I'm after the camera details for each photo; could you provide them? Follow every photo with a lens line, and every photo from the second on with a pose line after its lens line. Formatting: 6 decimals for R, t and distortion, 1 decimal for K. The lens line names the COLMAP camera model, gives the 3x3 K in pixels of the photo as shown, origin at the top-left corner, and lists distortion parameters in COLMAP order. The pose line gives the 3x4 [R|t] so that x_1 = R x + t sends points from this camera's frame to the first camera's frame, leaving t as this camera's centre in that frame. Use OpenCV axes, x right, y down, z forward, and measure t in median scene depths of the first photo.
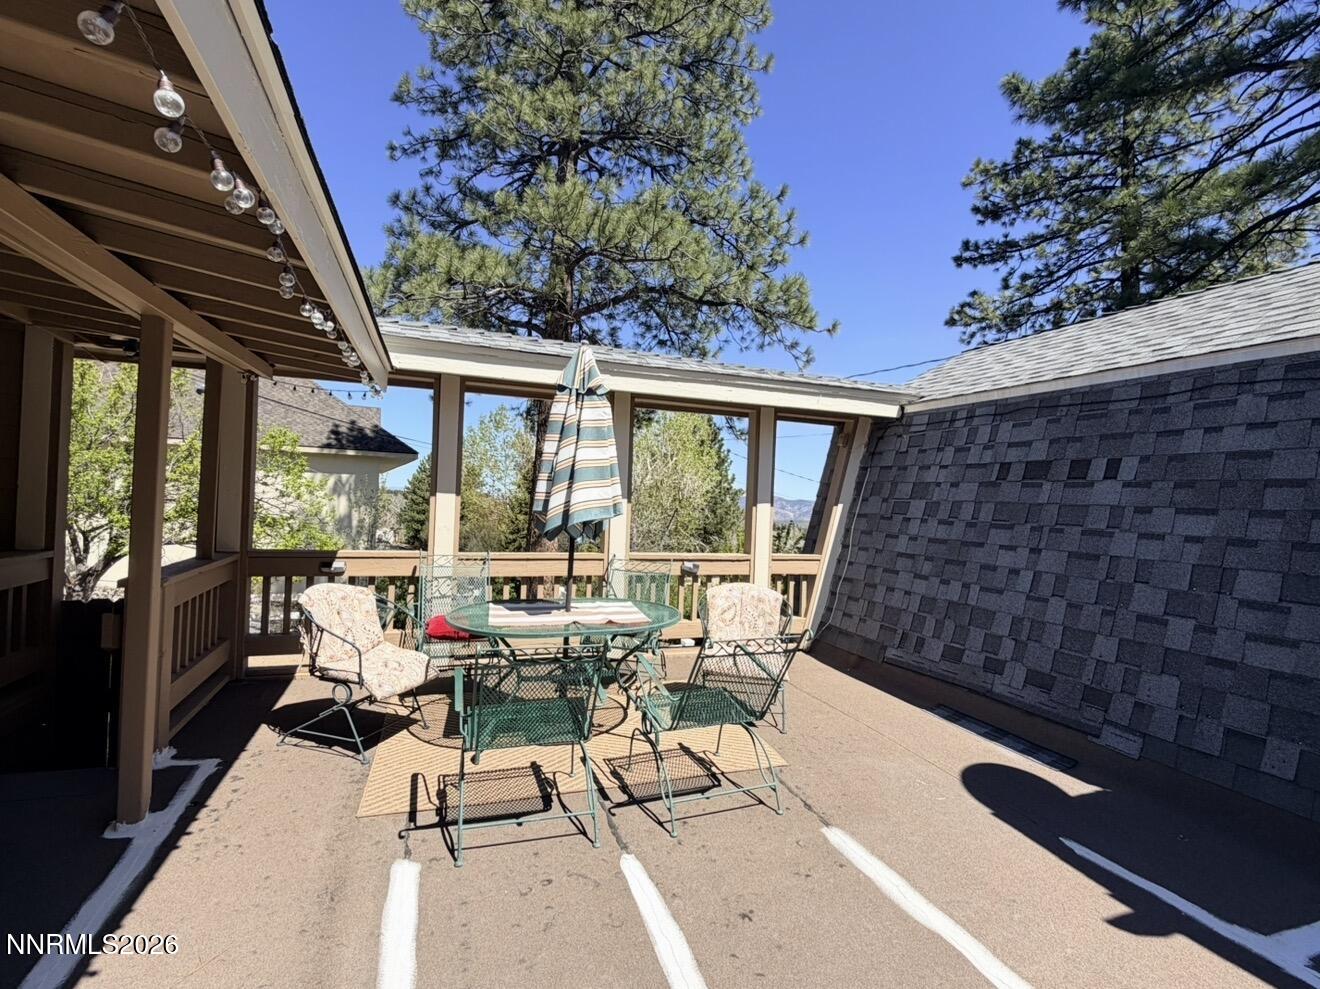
lens RADIAL K [[622.6, 0, 657.8], [0, 622.6, 495.3], [0, 0, 1]] dist [0.001319, -0.000098]
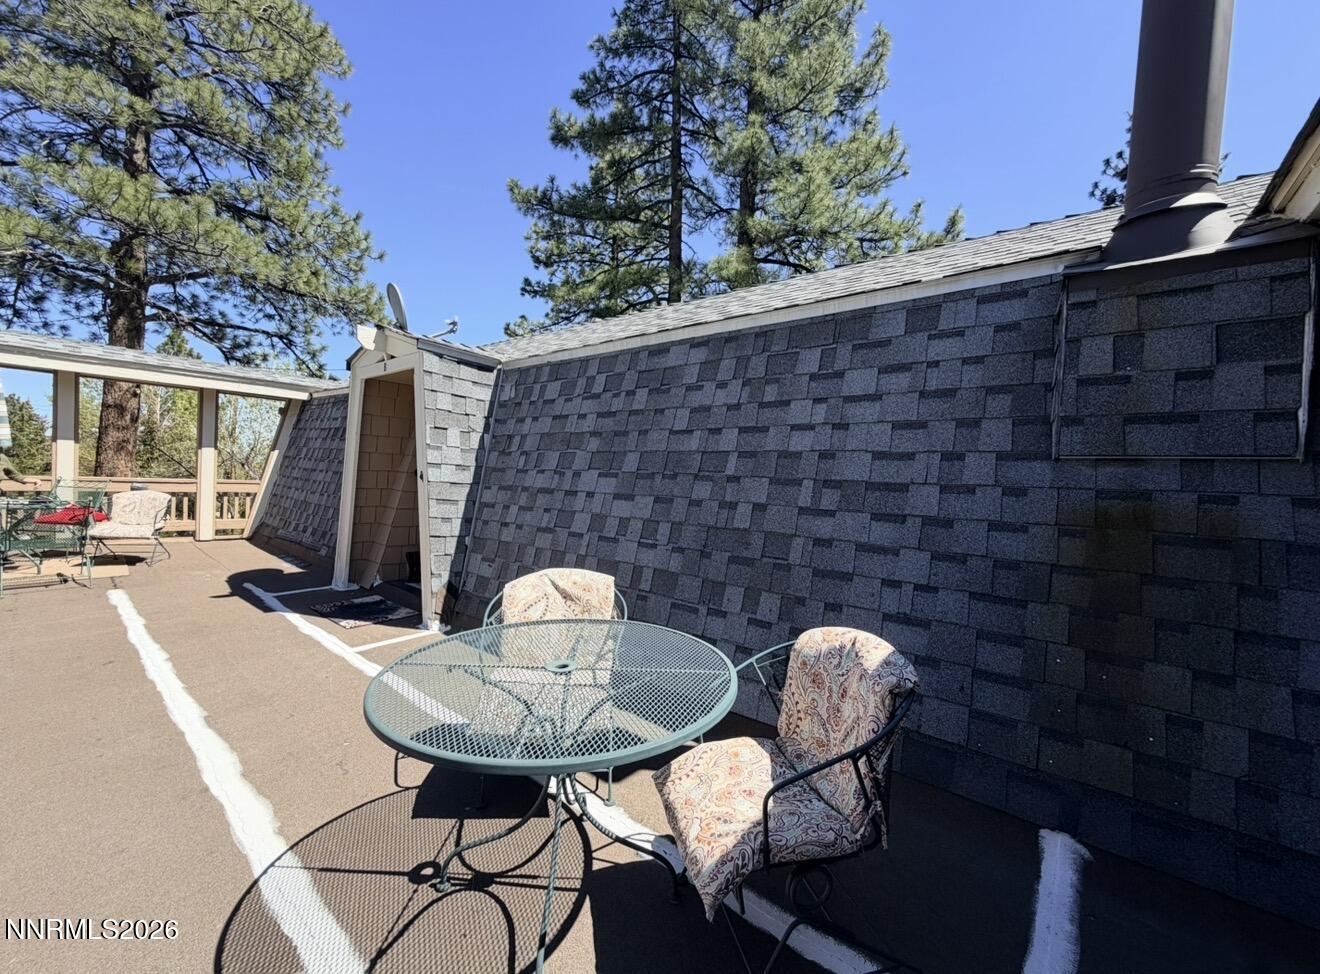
lens RADIAL K [[526.2, 0, 657.1], [0, 526.2, 487.7], [0, 0, 1]] dist [-0.000049, -0.000182]
pose [[0.867179, -0.006367, 0.497956, 0.482552], [-0.021162, 0.998544, 0.049621, 0.023521], [-0.497547, -0.053568, 0.865782, -0.725564]]
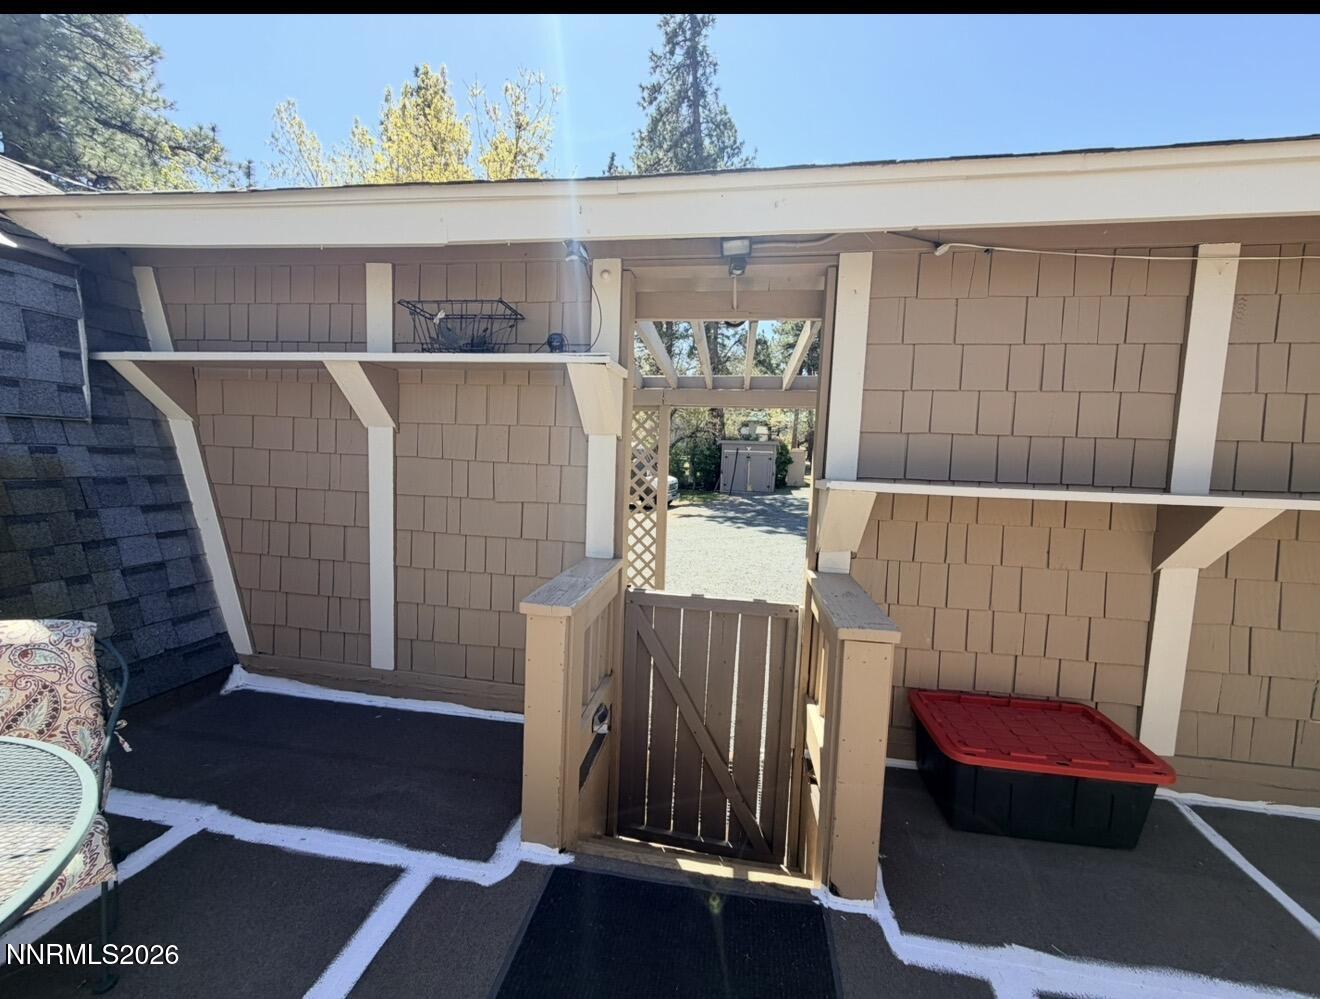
lens RADIAL K [[527.3, 0, 654.5], [0, 527.3, 508.5], [0, 0, 1]] dist [0.001239, -0.000015]
pose [[-0.870871, -0.113187, 0.478302, 0.316933], [-0.074358, 0.992263, 0.099424, 0.008490], [-0.485855, 0.051020, -0.872549, -0.493941]]
